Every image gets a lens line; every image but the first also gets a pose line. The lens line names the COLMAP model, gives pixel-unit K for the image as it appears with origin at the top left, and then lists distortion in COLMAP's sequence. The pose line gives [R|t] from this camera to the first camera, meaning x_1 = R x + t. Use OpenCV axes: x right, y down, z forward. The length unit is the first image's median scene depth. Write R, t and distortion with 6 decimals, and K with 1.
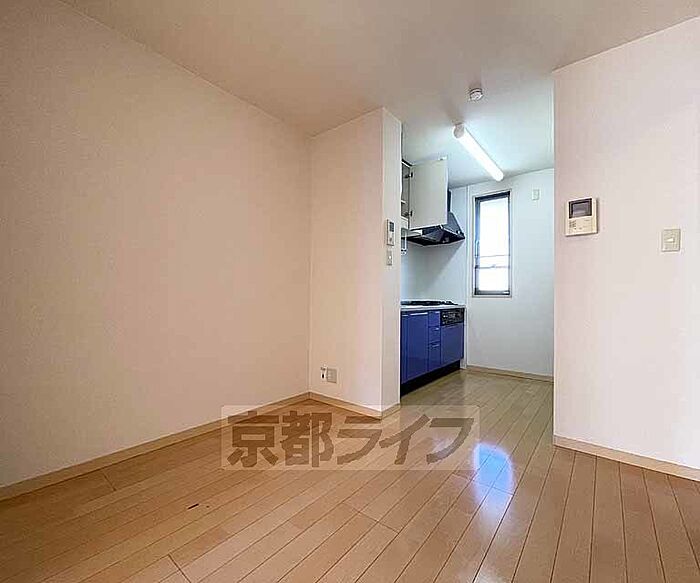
lens RADIAL K [[311.7, 0, 364.0], [0, 311.7, 293.3], [0, 0, 1]] dist [-0.001494, -0.000305]
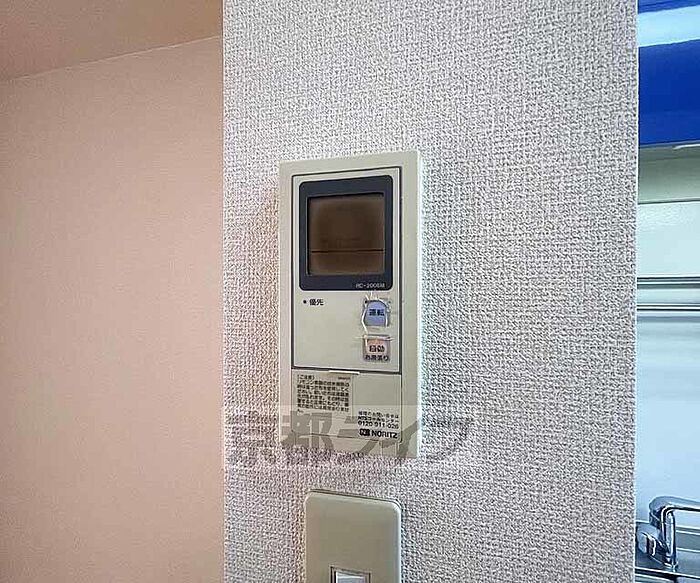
lens RADIAL K [[311.7, 0, 364.0], [0, 311.7, 293.3], [0, 0, 1]] dist [-0.001494, -0.000305]
pose [[0.438478, 0.000555, -0.898742, 0.100360], [0.012310, 0.999902, 0.006623, -0.121223], [0.898657, -0.013967, 0.438429, 0.593173]]
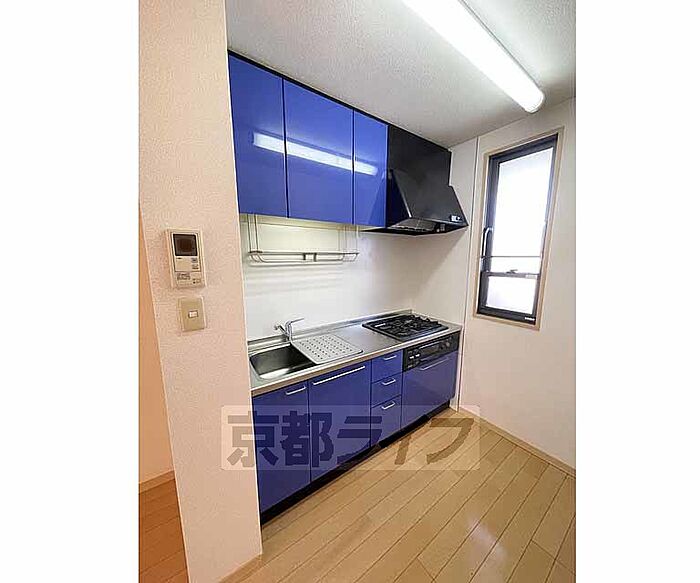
lens RADIAL K [[236.5, 0, 355.0], [0, 236.5, 293.1], [0, 0, 1]] dist [-0.000799, -0.000077]
pose [[0.961205, 0.037183, -0.273318, 0.243720], [0.006979, 0.987277, 0.158856, -0.121104], [0.275747, -0.154600, 0.948716, 0.459539]]
